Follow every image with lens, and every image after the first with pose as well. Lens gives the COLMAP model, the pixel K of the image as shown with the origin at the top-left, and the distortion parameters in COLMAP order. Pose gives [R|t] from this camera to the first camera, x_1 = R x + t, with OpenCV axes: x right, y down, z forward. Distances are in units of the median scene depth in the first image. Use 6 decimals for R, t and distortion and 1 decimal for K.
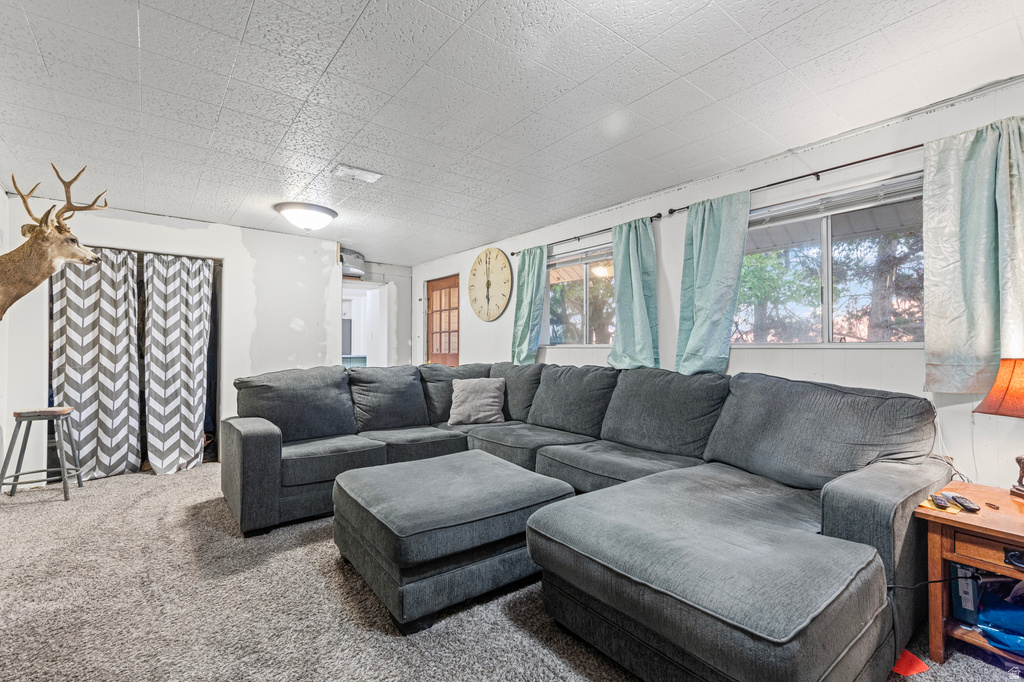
lens RADIAL K [[459.1, 0, 512.0], [0, 459.1, 341.0], [0, 0, 1]] dist [0.013444, -0.000234]
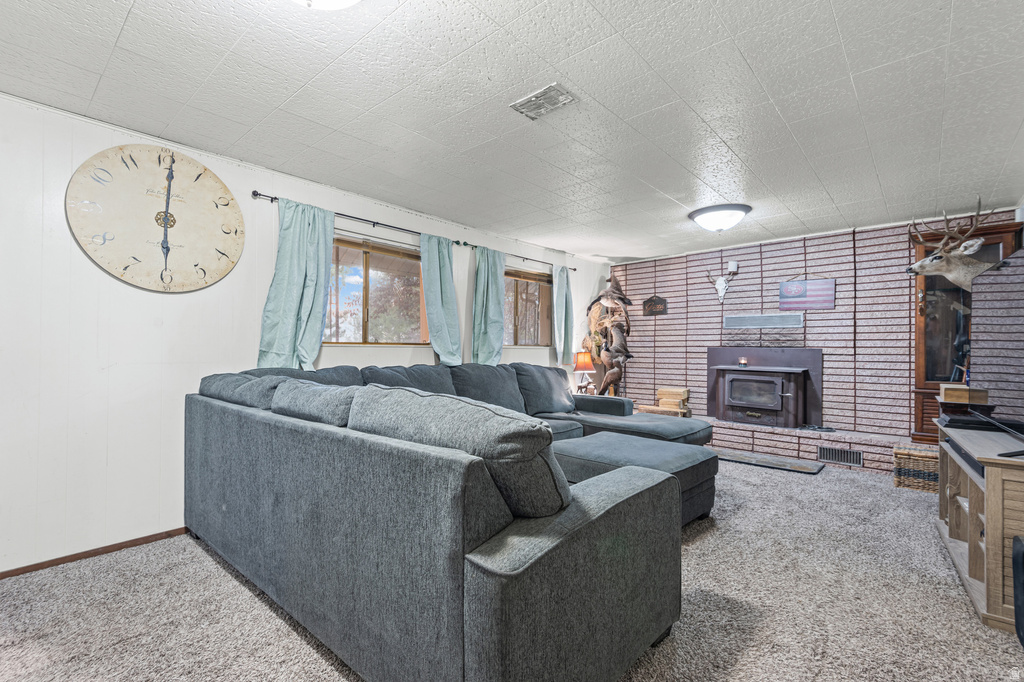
lens RADIAL K [[459.1, 0, 512.0], [0, 459.1, 341.0], [0, 0, 1]] dist [0.013444, -0.000234]
pose [[-0.182734, 0.014184, 0.983060, -0.906538], [-0.023029, 0.999560, -0.018703, 0.016306], [-0.982893, -0.026056, -0.182327, 1.040450]]
